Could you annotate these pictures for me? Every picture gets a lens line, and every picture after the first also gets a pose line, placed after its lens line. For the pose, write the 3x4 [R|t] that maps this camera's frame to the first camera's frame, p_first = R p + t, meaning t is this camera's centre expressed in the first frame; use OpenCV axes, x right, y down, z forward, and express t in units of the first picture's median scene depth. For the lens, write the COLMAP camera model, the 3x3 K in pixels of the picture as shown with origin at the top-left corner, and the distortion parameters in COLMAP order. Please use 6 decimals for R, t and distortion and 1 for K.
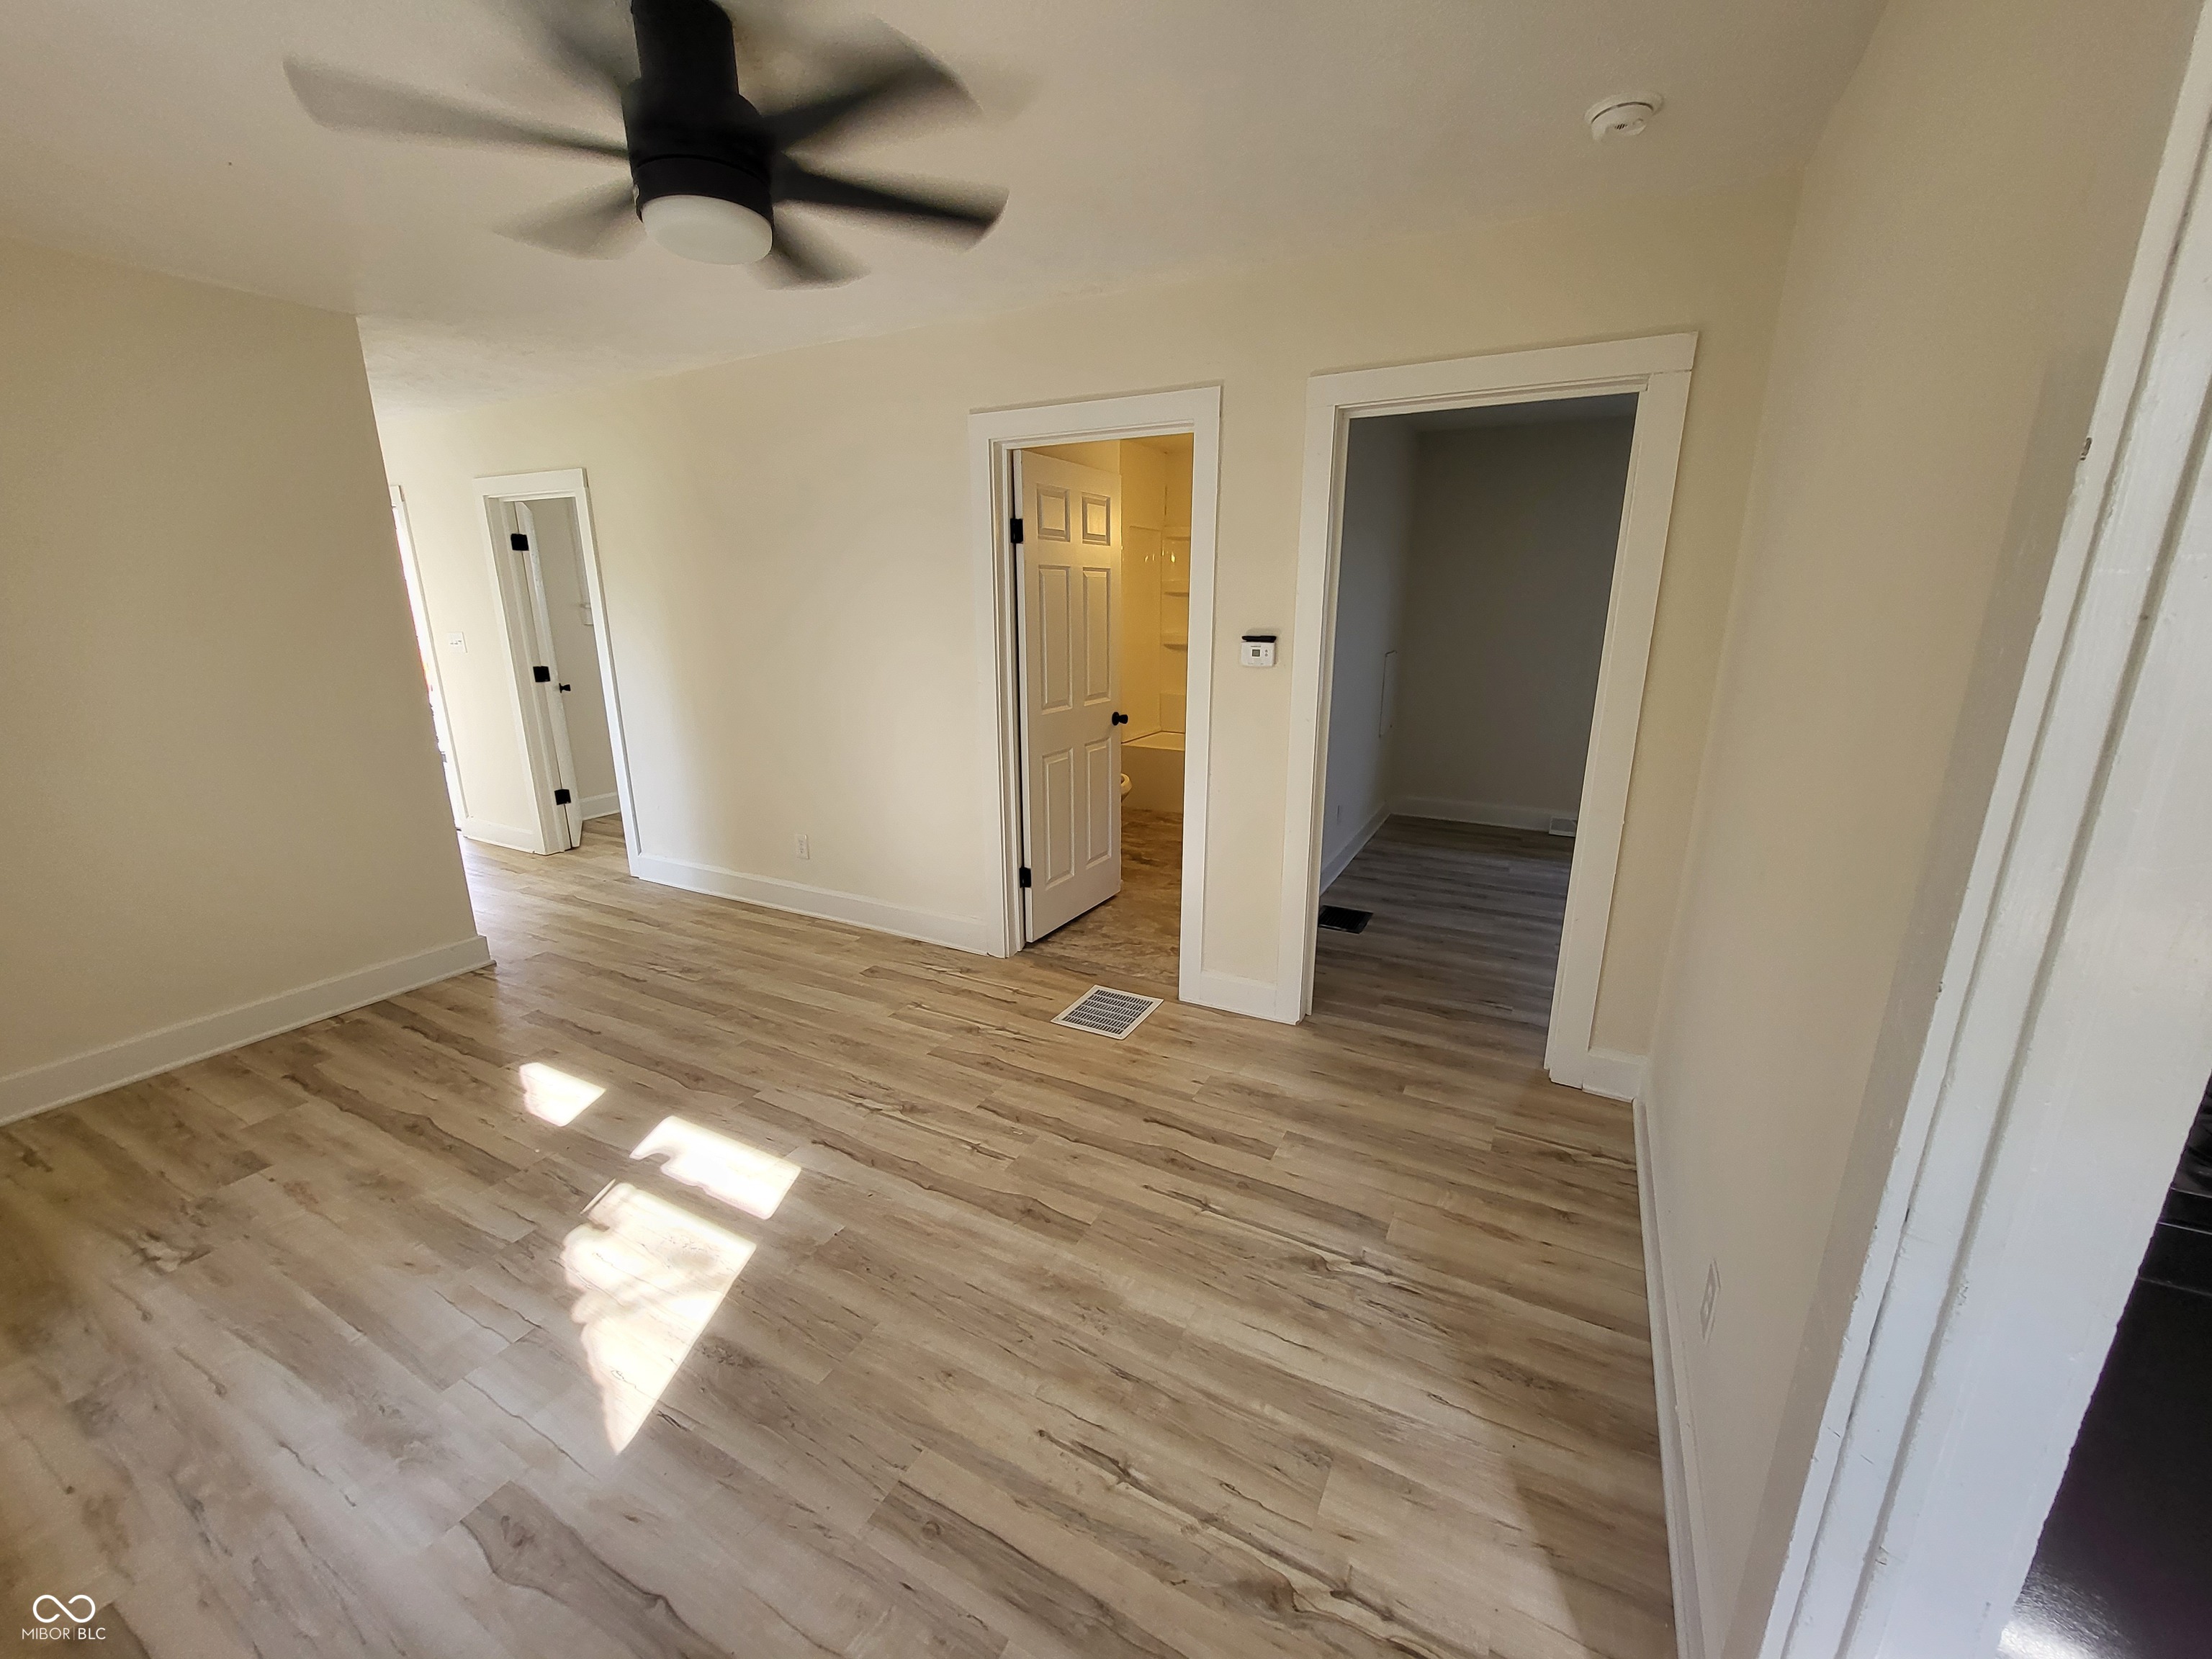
lens RADIAL K [[875.7, 0, 1117.8], [0, 875.7, 826.1], [0, 0, 1]] dist [-0.000596, -0.000457]
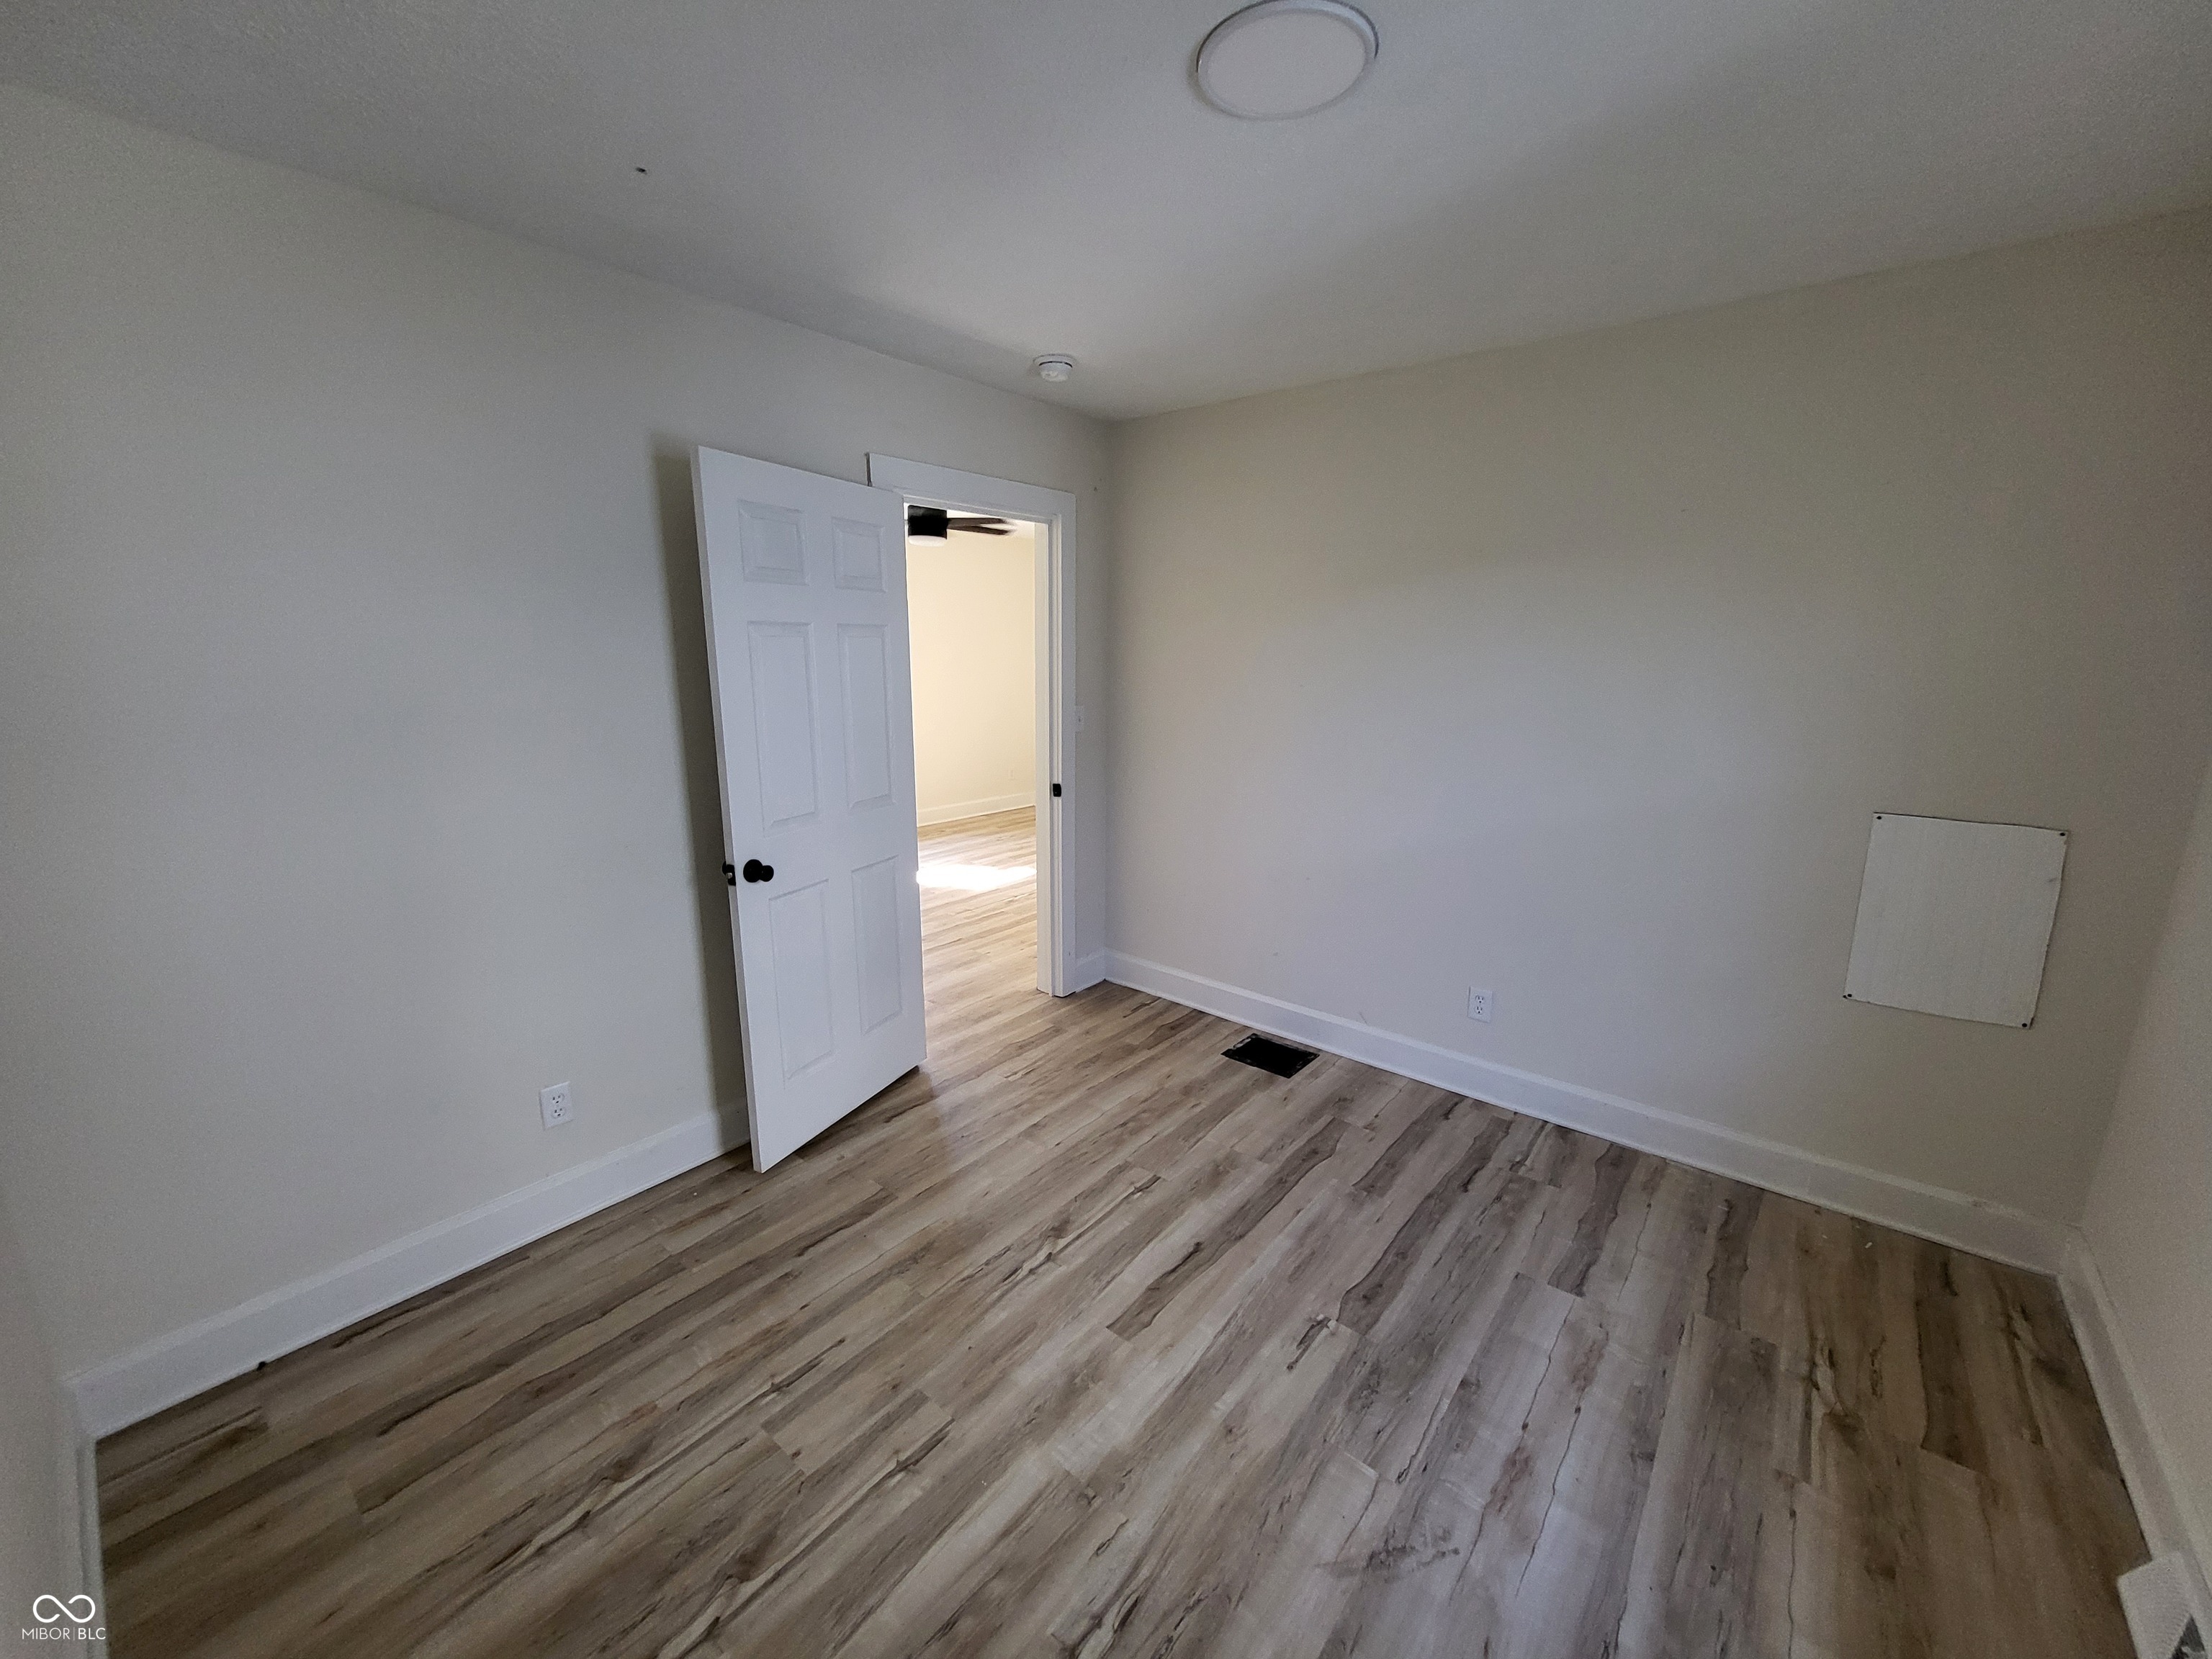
lens RADIAL K [[875.7, 0, 1117.8], [0, 875.7, 826.1], [0, 0, 1]] dist [-0.000596, -0.000457]
pose [[-0.204767, 0.205441, -0.957008, 1.133701], [-0.249059, 0.934608, 0.253923, -0.298185], [0.946594, 0.290347, -0.140210, 1.004046]]
